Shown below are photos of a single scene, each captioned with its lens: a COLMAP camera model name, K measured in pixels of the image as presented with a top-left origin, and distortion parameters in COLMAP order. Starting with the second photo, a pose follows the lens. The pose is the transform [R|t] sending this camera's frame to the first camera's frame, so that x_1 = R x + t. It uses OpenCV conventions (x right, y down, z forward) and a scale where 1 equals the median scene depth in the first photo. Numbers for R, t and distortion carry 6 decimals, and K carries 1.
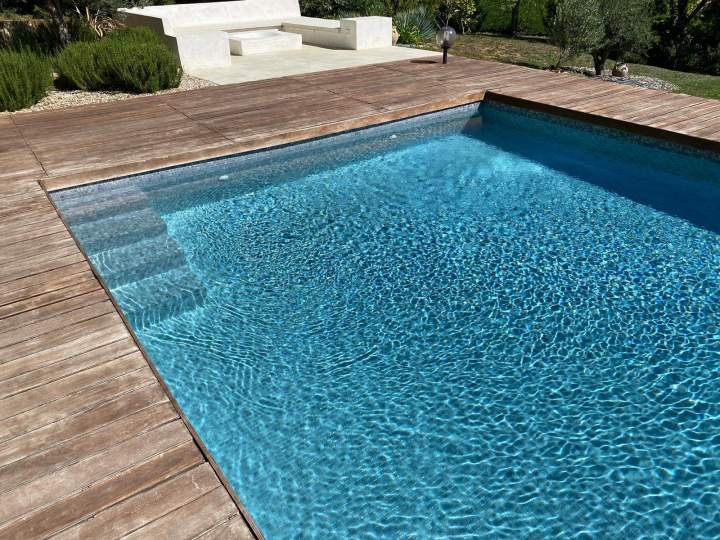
lens RADIAL K [[556.0, 0, 360.3], [0, 556.0, 270.6], [0, 0, 1]] dist [0.001406, 0.008567]
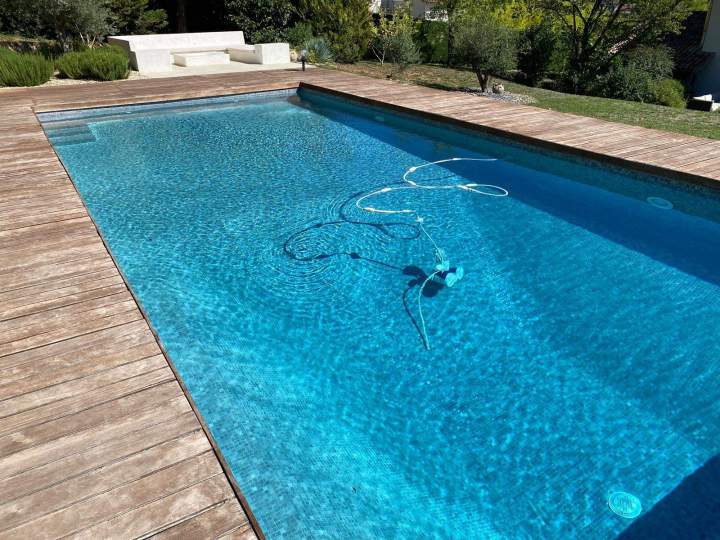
lens RADIAL K [[556.0, 0, 359.6], [0, 556.0, 269.6], [0, 0, 1]] dist [0.001406, 0.008567]
pose [[0.997755, 0.033070, -0.058231, 0.422759], [-0.036653, 0.997429, -0.061578, 0.279743], [0.056045, 0.063574, 0.996402, -0.521591]]
